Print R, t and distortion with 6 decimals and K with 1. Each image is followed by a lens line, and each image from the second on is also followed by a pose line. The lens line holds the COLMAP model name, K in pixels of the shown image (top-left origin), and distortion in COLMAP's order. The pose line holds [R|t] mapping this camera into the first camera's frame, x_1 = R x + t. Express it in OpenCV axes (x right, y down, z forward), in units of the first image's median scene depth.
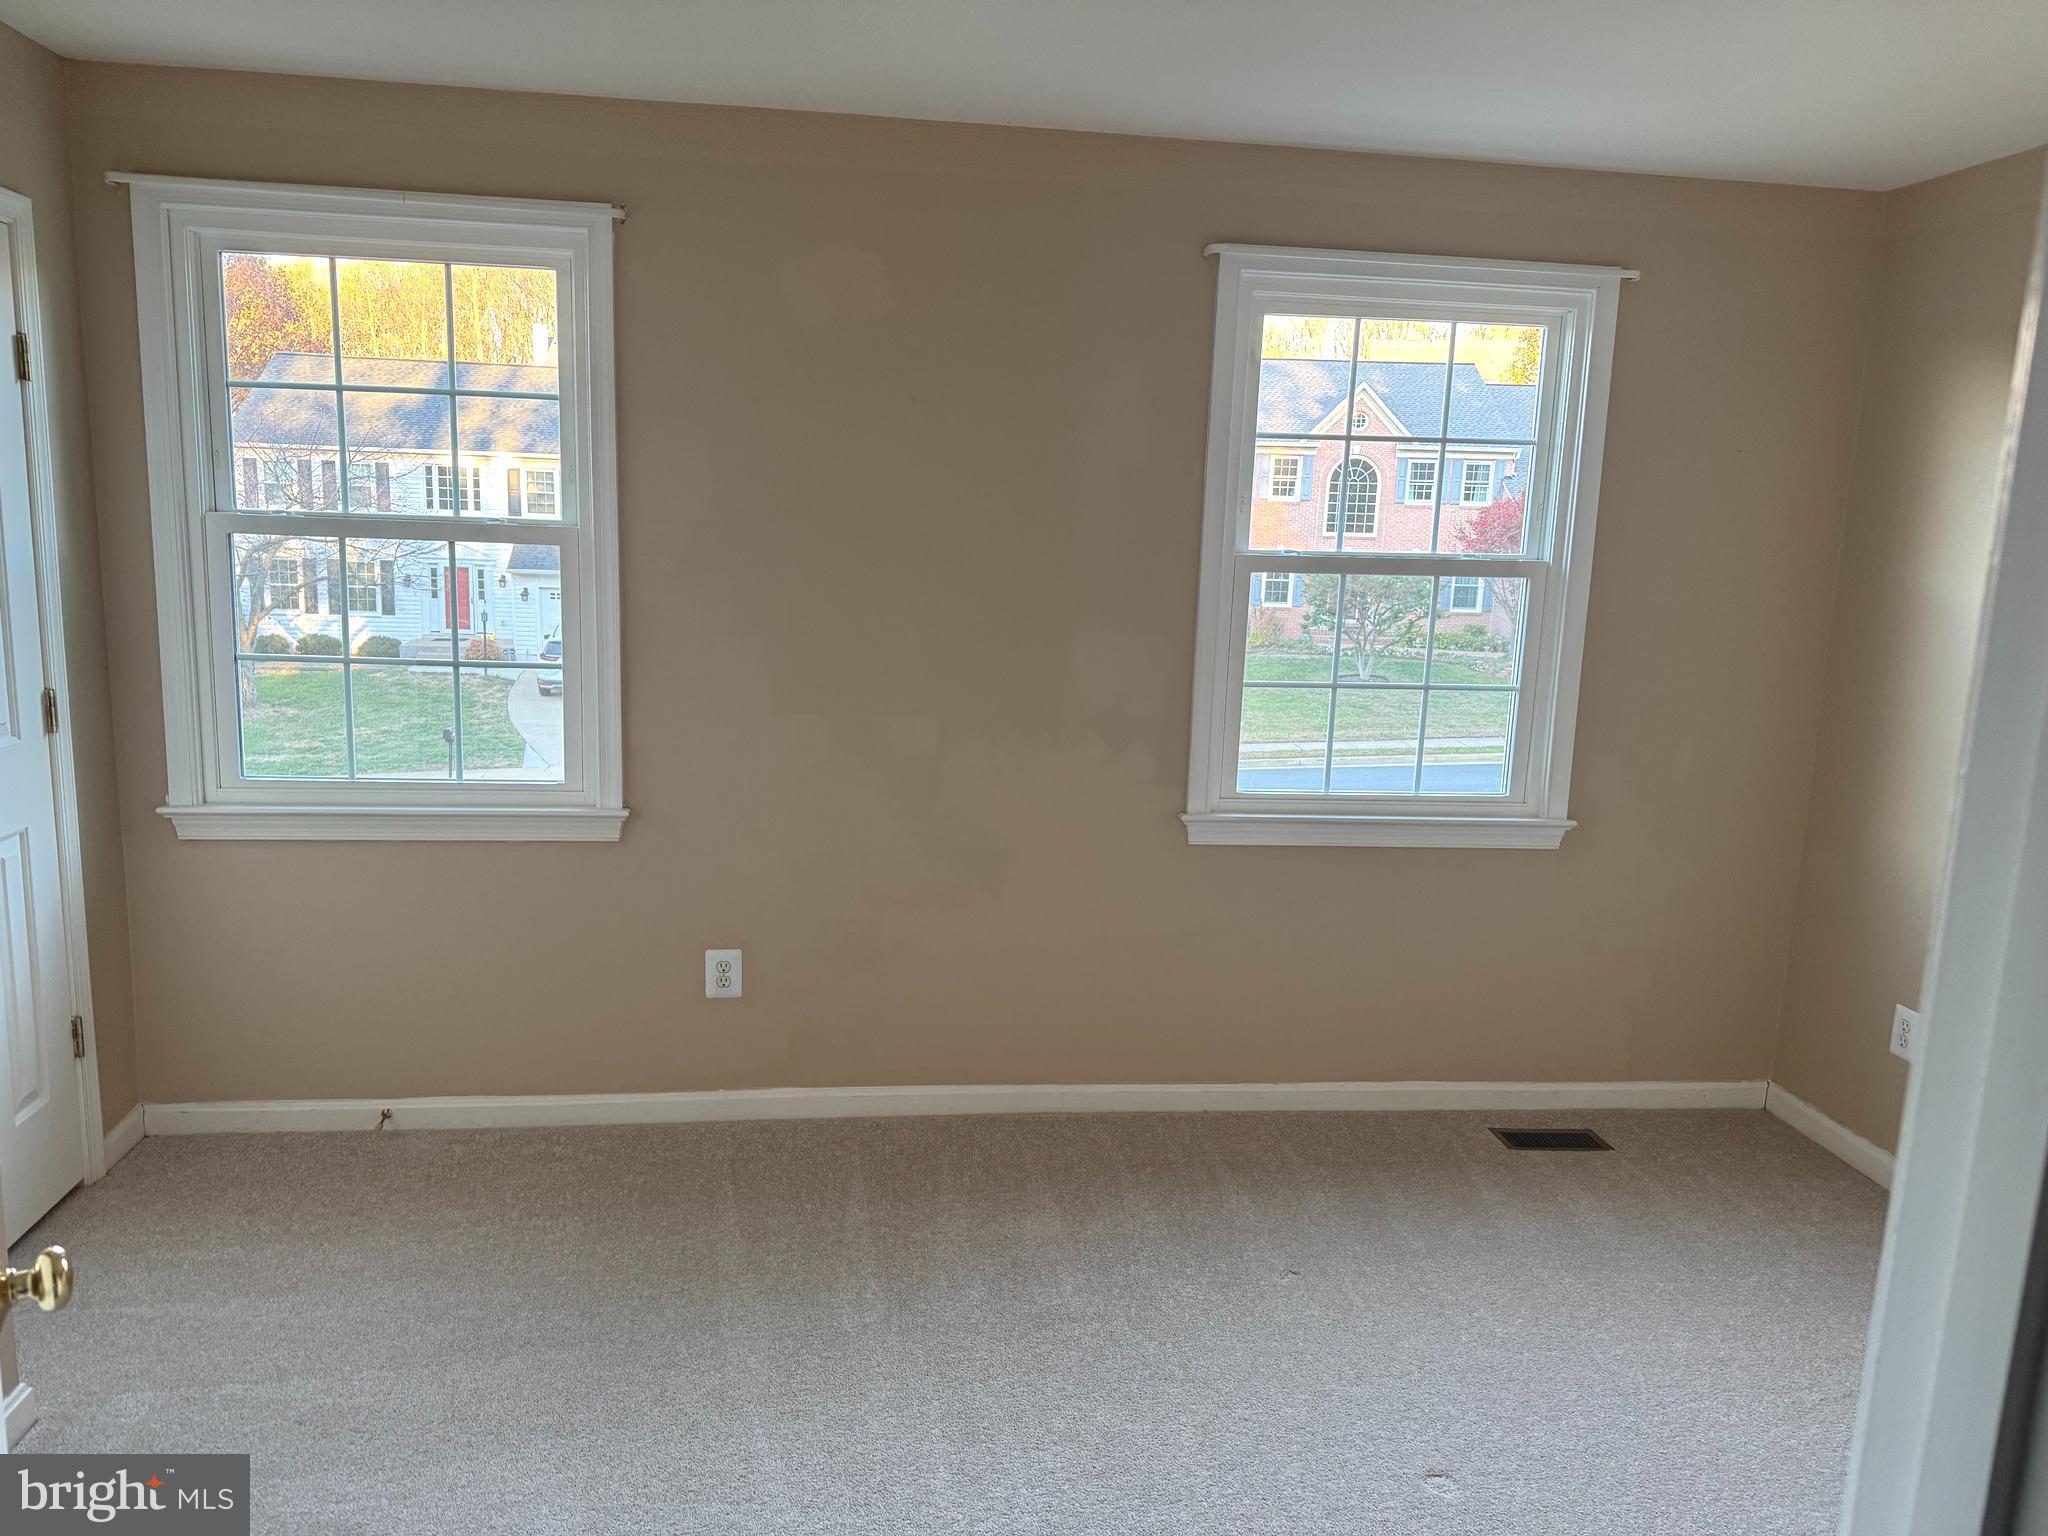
lens RADIAL K [[1443.8, 0, 1007.5], [0, 1443.8, 768.3], [0, 0, 1]] dist [0.146629, -0.248279]
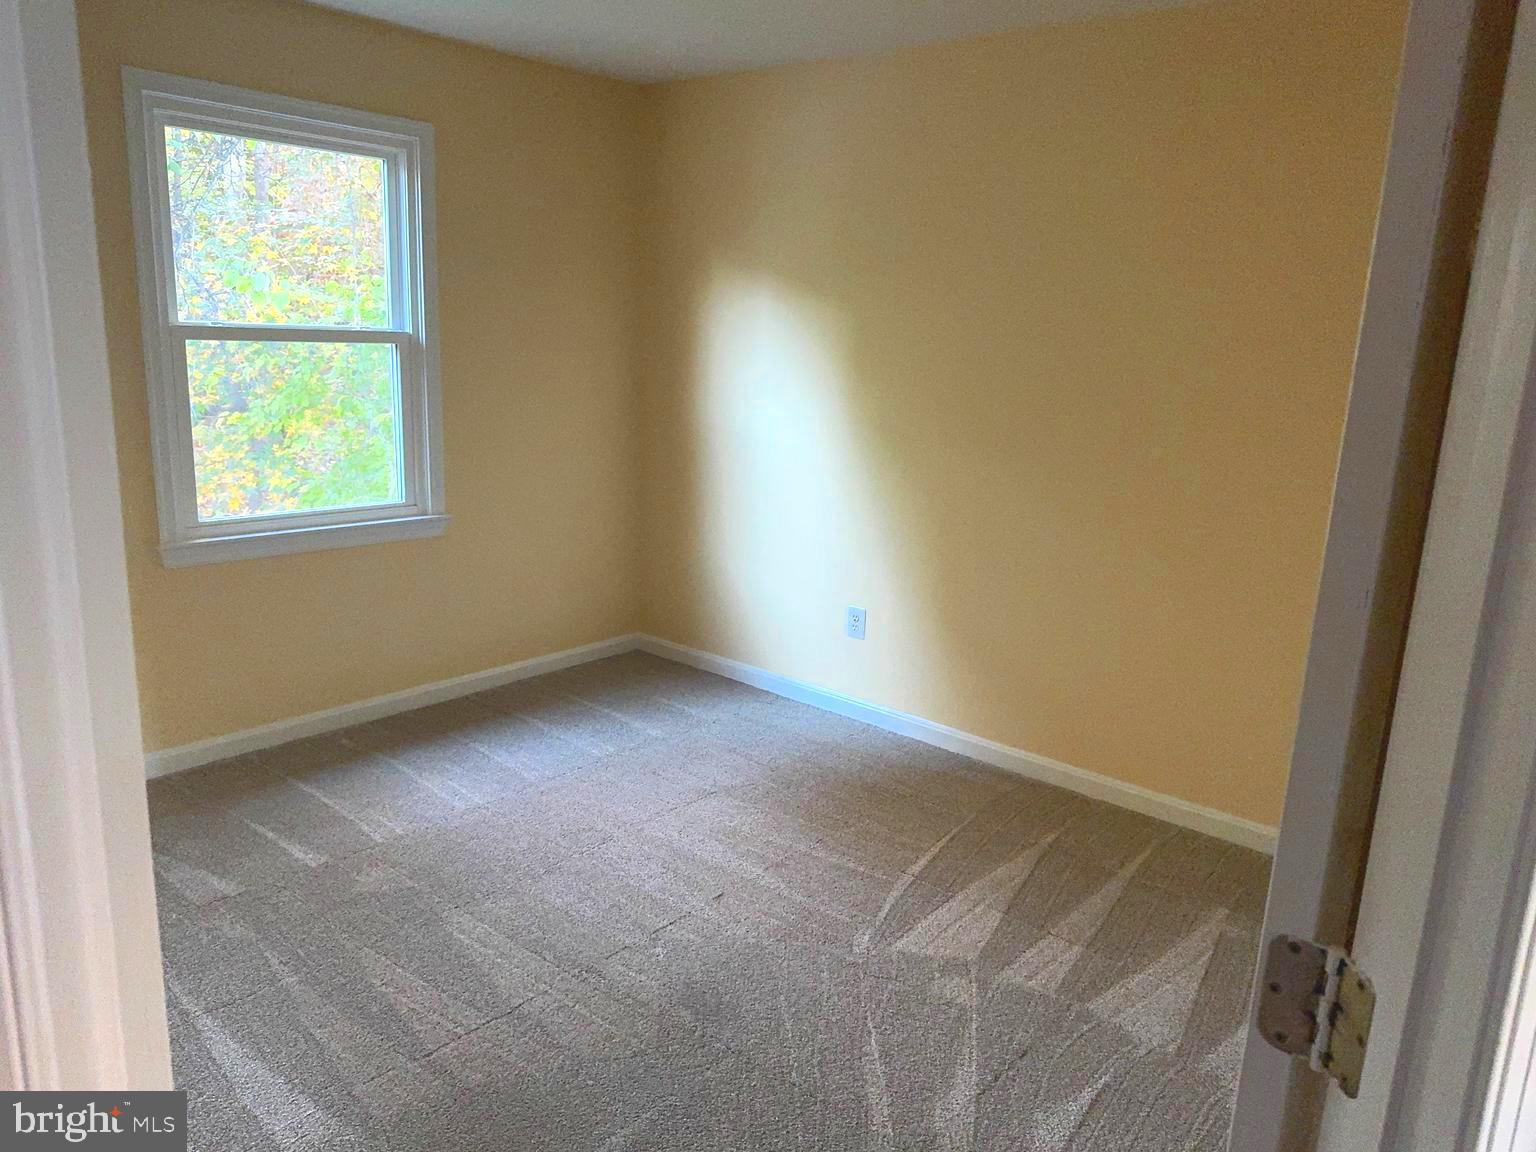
lens RADIAL K [[1082.8, 0, 755.6], [0, 1082.8, 576.2], [0, 0, 1]] dist [0.146629, -0.248279]
pose [[0.737141, -0.155751, 0.657545, -0.121142], [0.101832, 0.987566, 0.119764, -0.001916], [-0.668023, -0.021324, 0.743835, -0.015679]]
